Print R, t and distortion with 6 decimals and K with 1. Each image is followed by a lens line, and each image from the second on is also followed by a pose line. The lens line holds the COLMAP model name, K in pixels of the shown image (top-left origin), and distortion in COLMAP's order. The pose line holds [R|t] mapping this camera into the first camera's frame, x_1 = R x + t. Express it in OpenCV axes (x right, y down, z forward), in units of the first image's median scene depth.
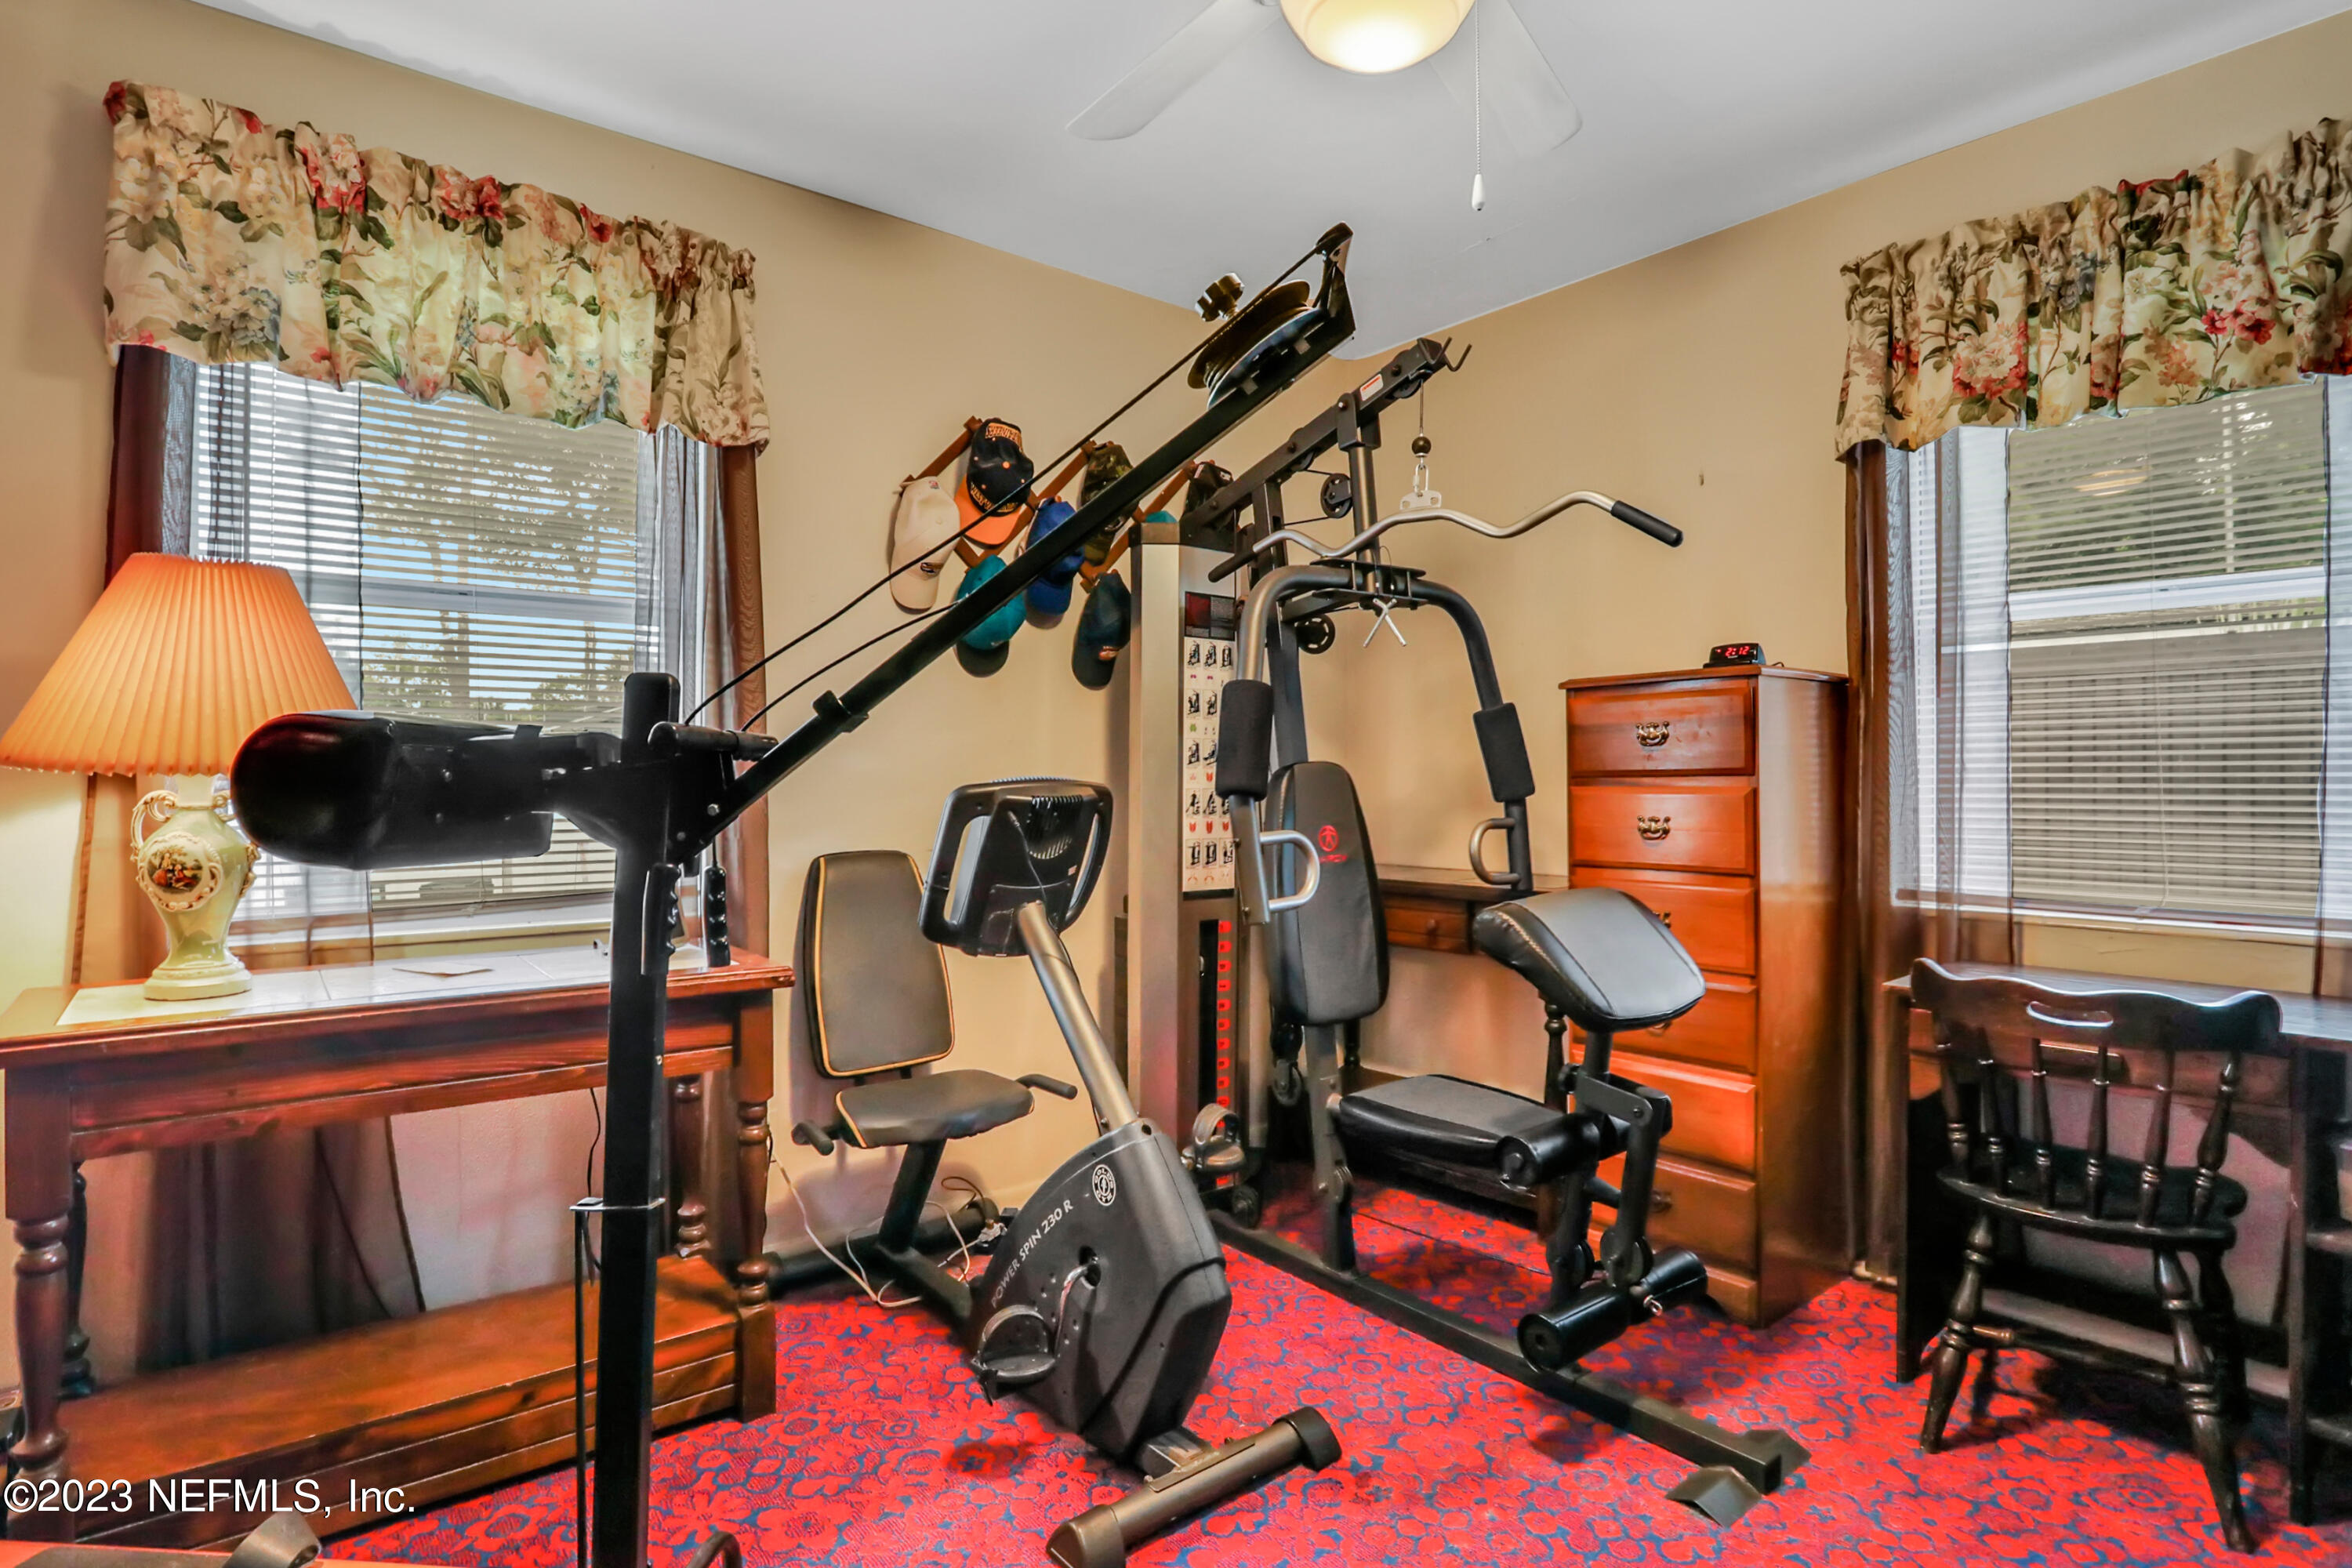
lens RADIAL K [[1211.0, 0, 1180.9], [0, 1211.0, 784.5], [0, 0, 1]] dist [-0.005647, -0.000111]
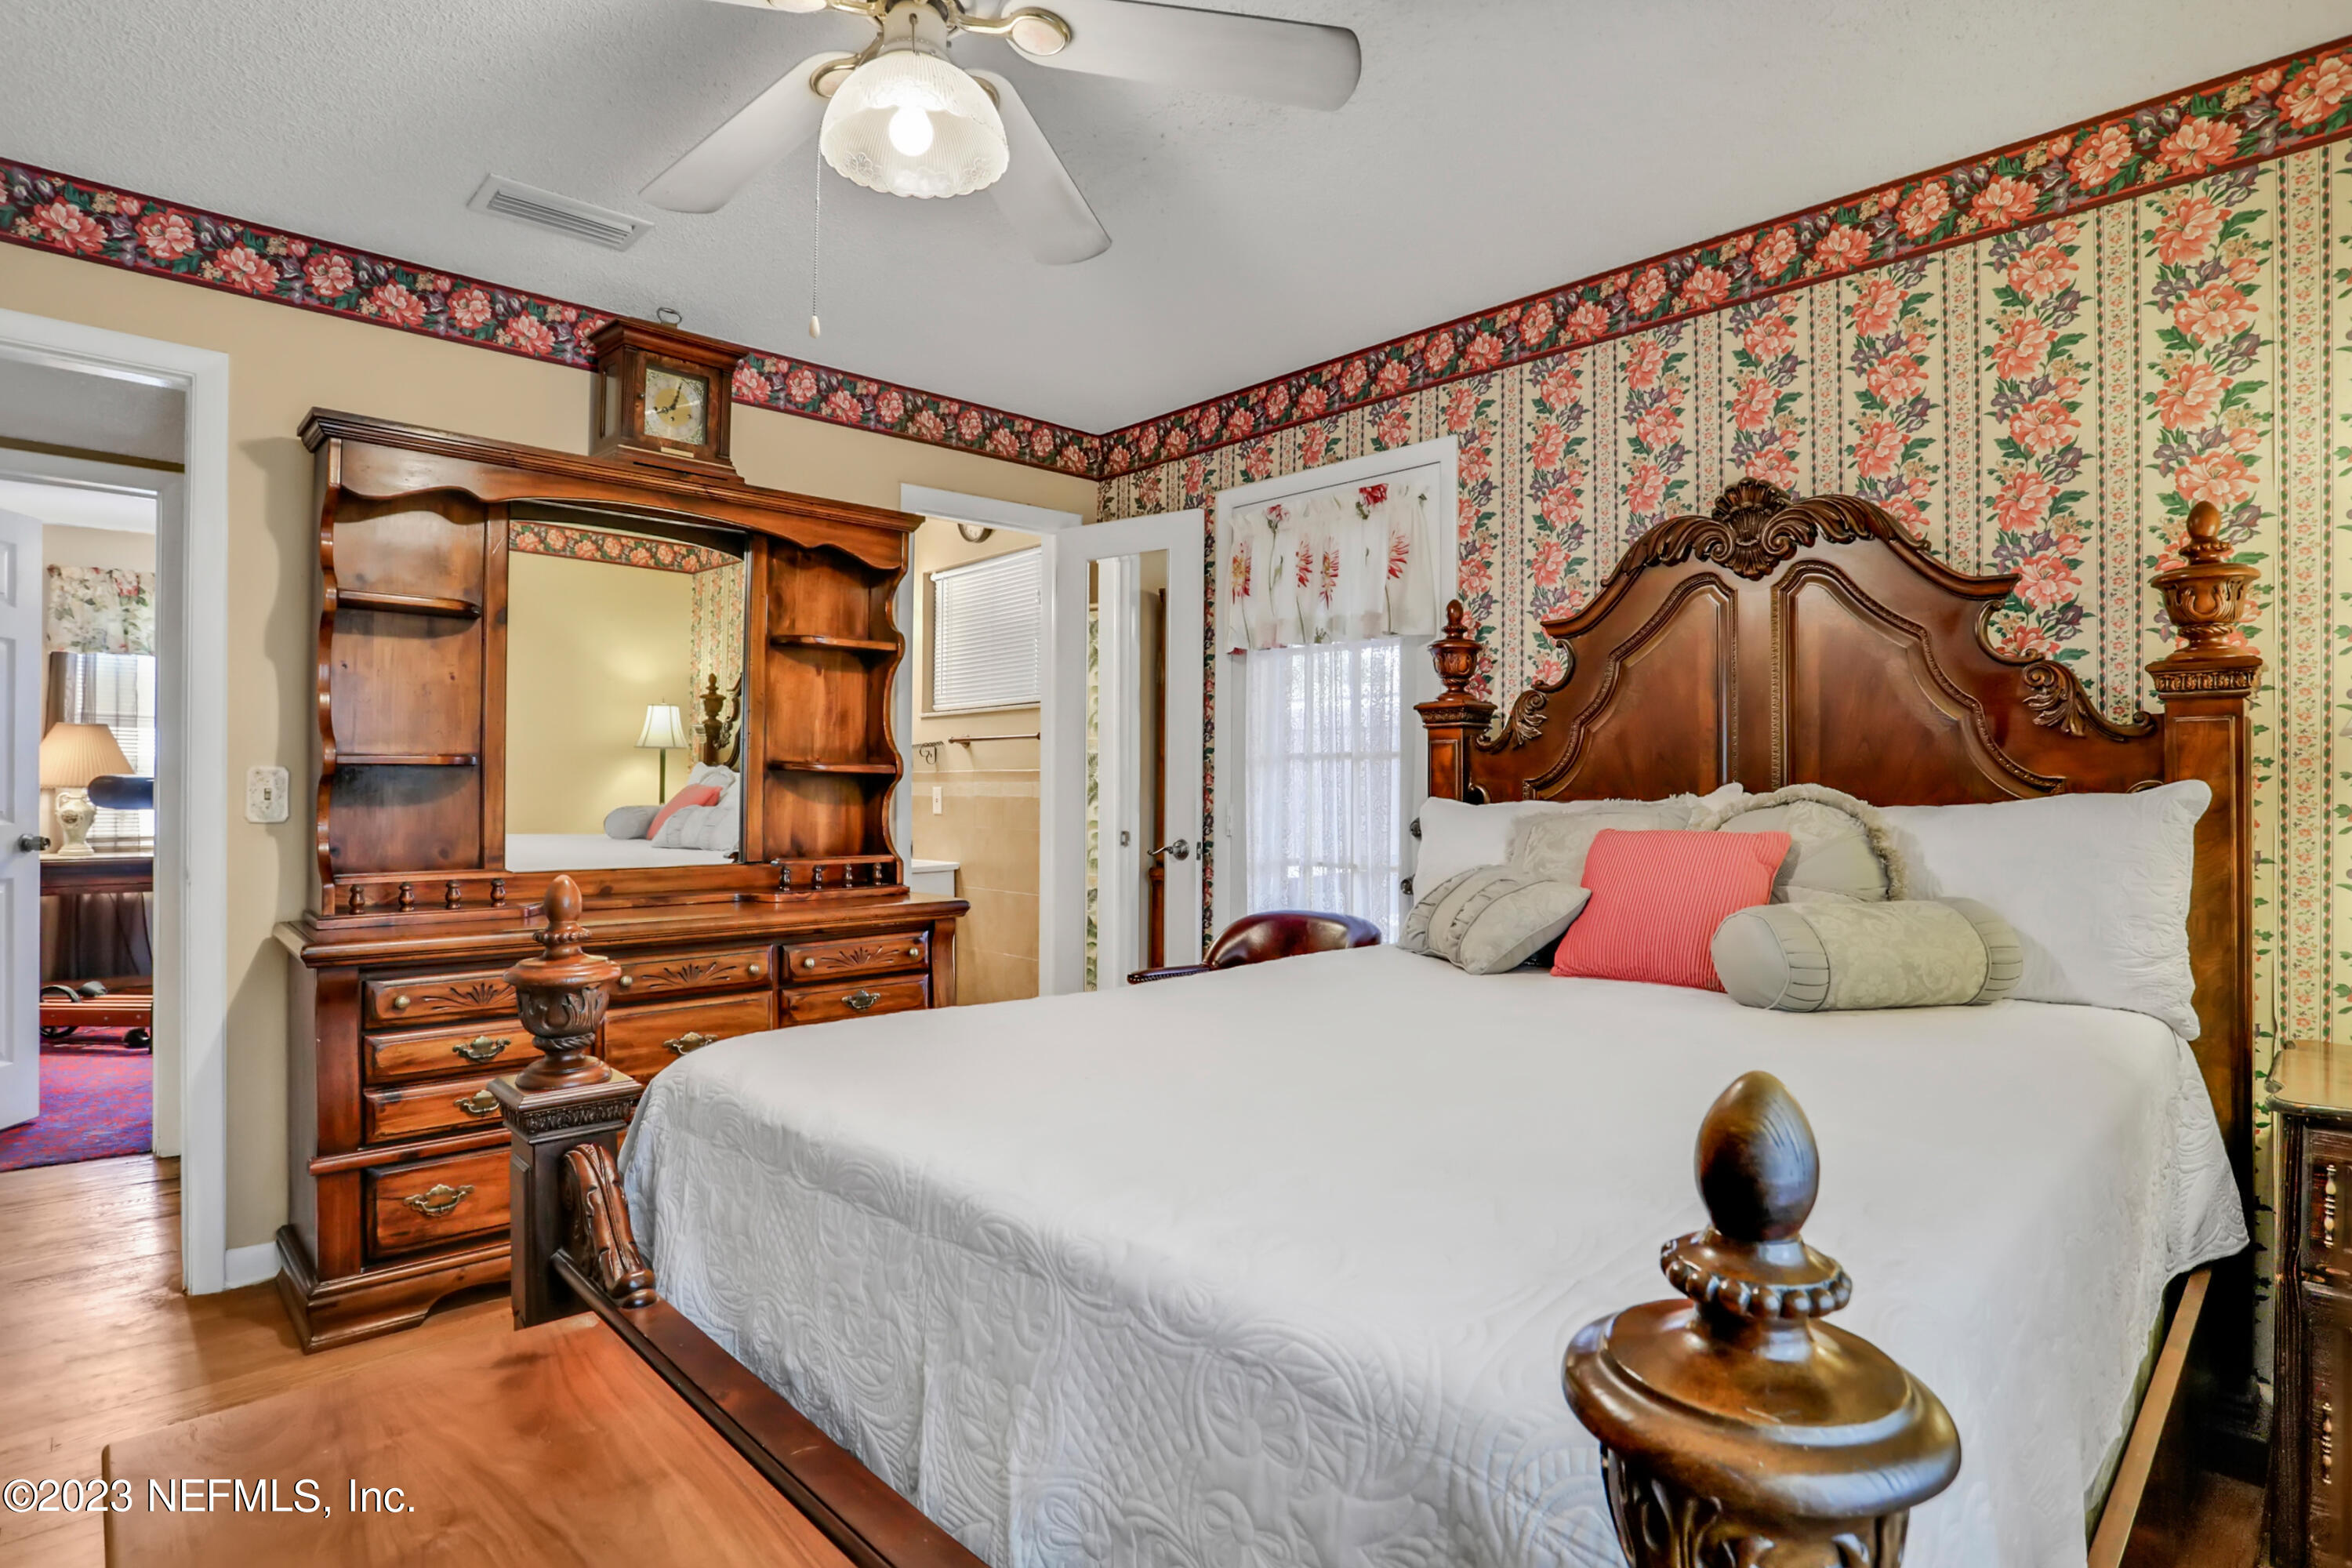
lens RADIAL K [[1211.0, 0, 1170.7], [0, 1211.0, 778.3], [0, 0, 1]] dist [-0.005647, -0.000111]
pose [[0.998892, 0.004697, 0.046834, 1.813029], [-0.004242, 0.999943, -0.009816, -0.014996], [-0.046877, 0.009606, 0.998854, -2.181855]]
